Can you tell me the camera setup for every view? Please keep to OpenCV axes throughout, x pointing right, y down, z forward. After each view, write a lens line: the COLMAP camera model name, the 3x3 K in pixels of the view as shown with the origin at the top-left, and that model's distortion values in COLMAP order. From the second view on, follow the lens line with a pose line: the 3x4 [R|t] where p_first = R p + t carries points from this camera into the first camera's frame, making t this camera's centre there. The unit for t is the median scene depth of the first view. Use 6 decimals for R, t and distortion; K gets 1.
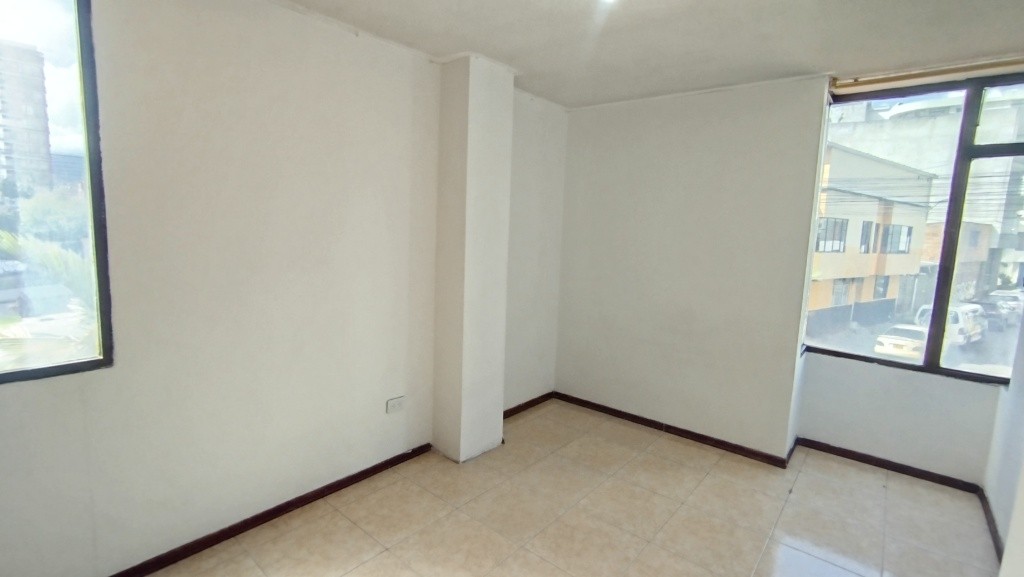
lens RADIAL K [[469.3, 0, 510.2], [0, 469.3, 291.4], [0, 0, 1]] dist [-0.018529, 0.007361]
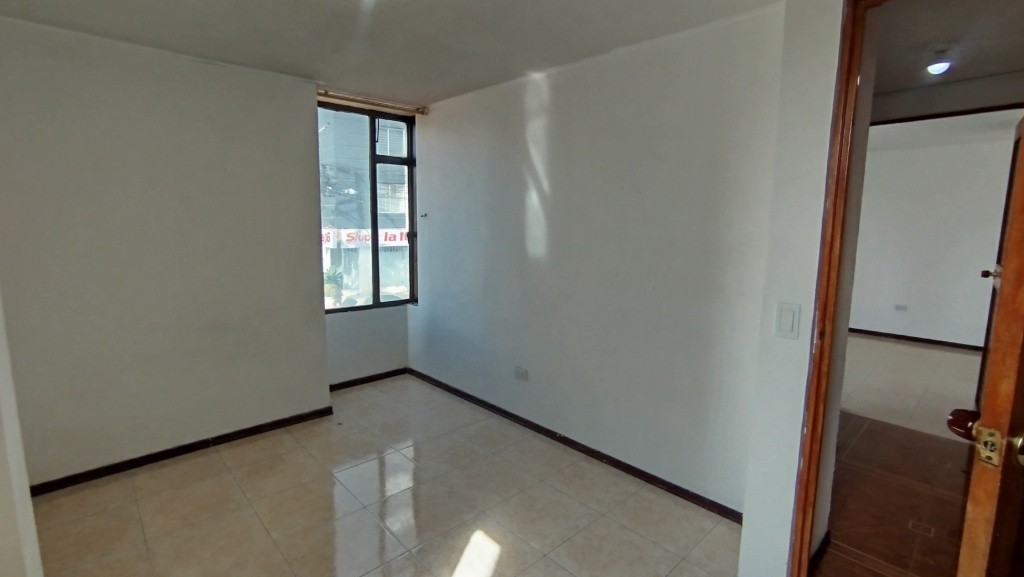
lens RADIAL K [[469.3, 0, 513.7], [0, 469.3, 291.0], [0, 0, 1]] dist [-0.018529, 0.007361]
pose [[0.123313, -0.181732, 0.975586, -0.483752], [0.135710, 0.976941, 0.164831, -0.063304], [-0.983044, 0.112071, 0.145133, 0.348484]]
